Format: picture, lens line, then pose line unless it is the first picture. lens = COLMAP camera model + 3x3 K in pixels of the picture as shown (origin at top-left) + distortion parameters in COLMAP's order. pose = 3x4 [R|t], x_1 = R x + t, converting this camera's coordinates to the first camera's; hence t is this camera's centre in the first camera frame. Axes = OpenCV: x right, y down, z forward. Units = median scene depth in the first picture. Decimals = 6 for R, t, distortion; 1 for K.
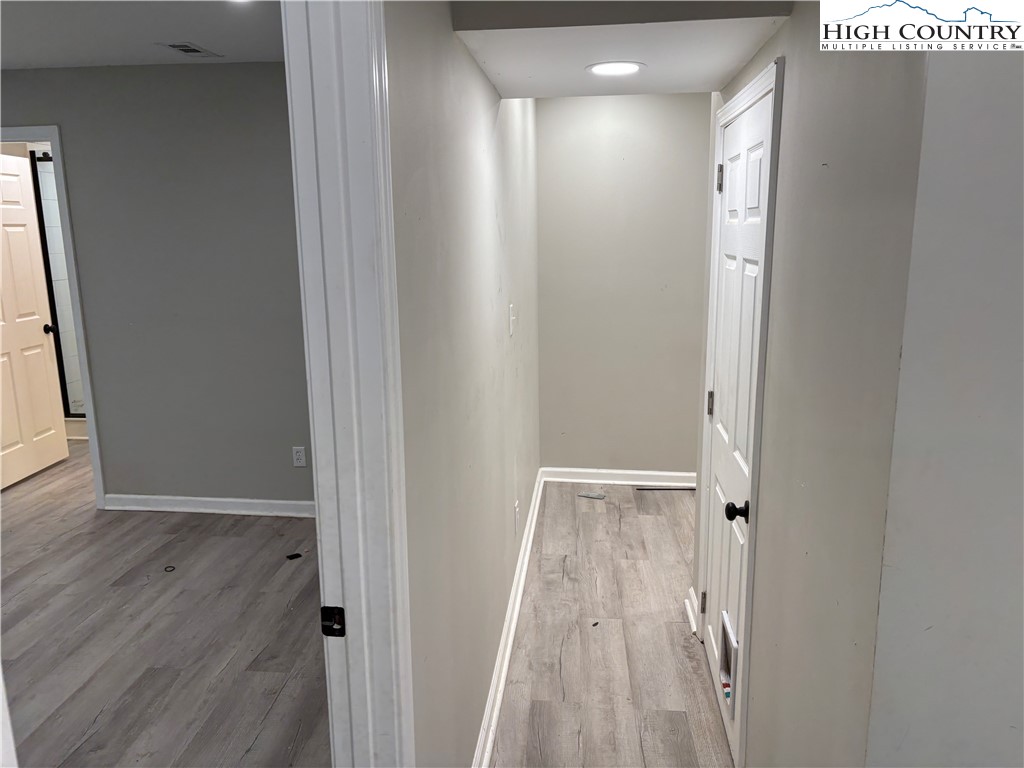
lens RADIAL K [[770.0, 0, 517.2], [0, 770.0, 386.1], [0, 0, 1]] dist [0.052020, -0.055110]
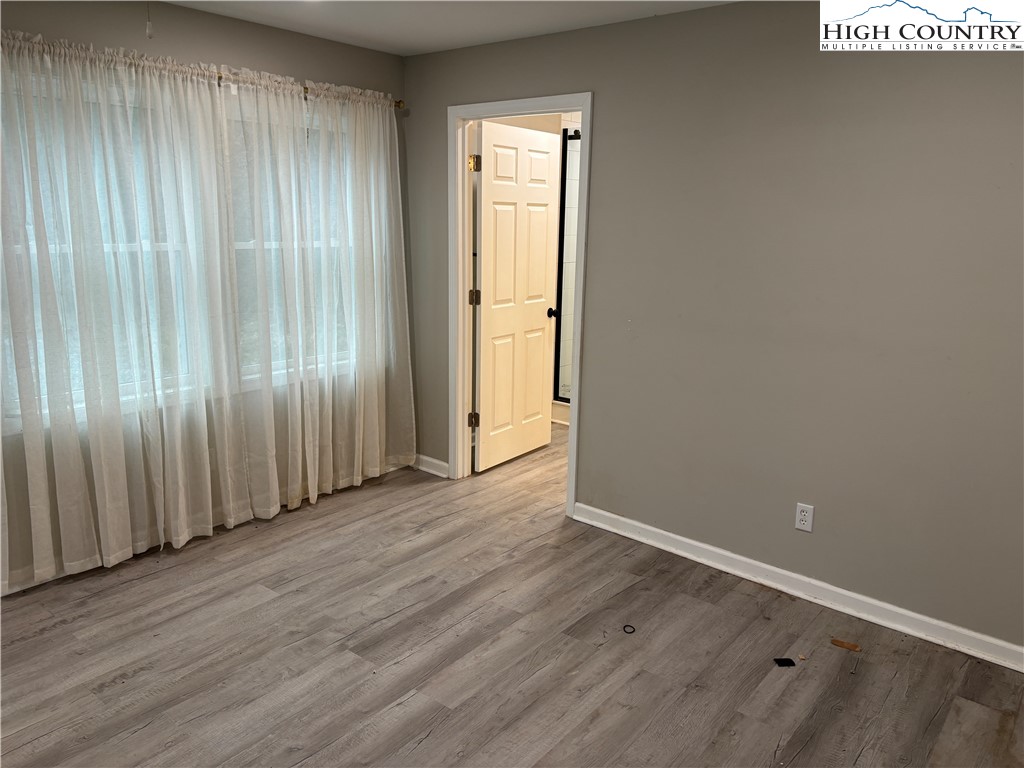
lens RADIAL K [[770.0, 0, 504.1], [0, 770.0, 382.2], [0, 0, 1]] dist [0.052020, -0.055110]
pose [[0.814031, 0.150016, -0.561114, -0.147693], [-0.143482, 0.988067, 0.056009, -0.049711], [0.562820, 0.034917, 0.825842, 0.266215]]
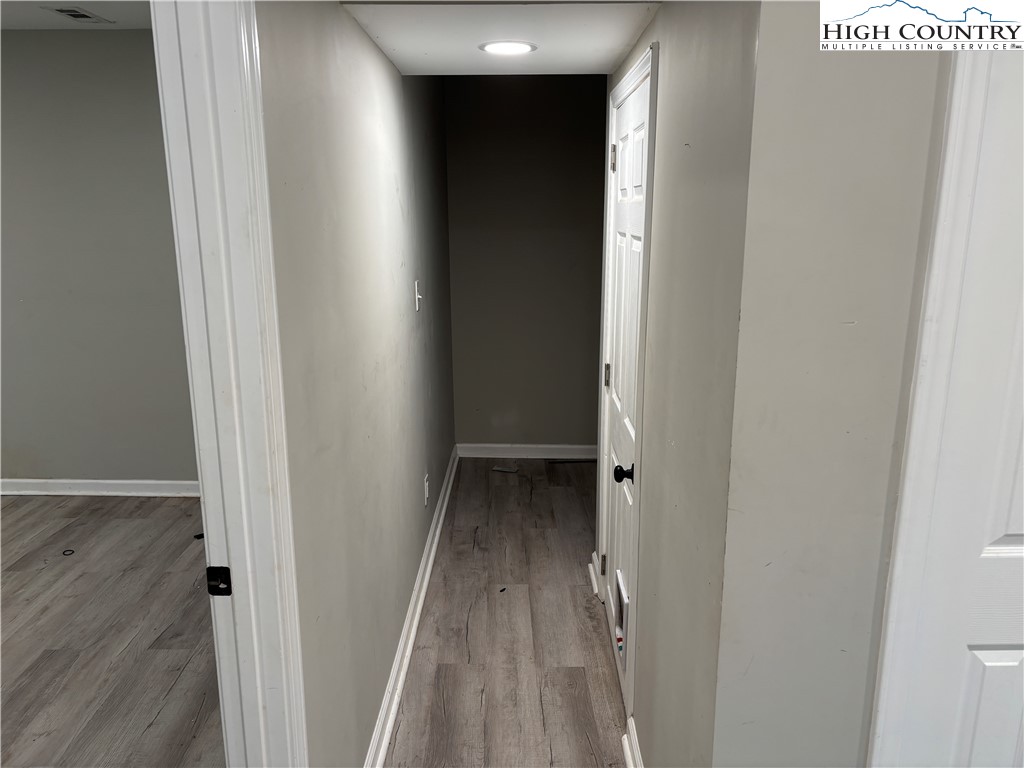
lens RADIAL K [[770.0, 0, 518.2], [0, 770.0, 384.3], [0, 0, 1]] dist [0.052020, -0.055110]
pose [[0.995263, -0.010963, 0.096600, 0.022544], [0.008813, 0.999705, 0.022654, 0.008357], [-0.096820, -0.021696, 0.995065, -0.021840]]
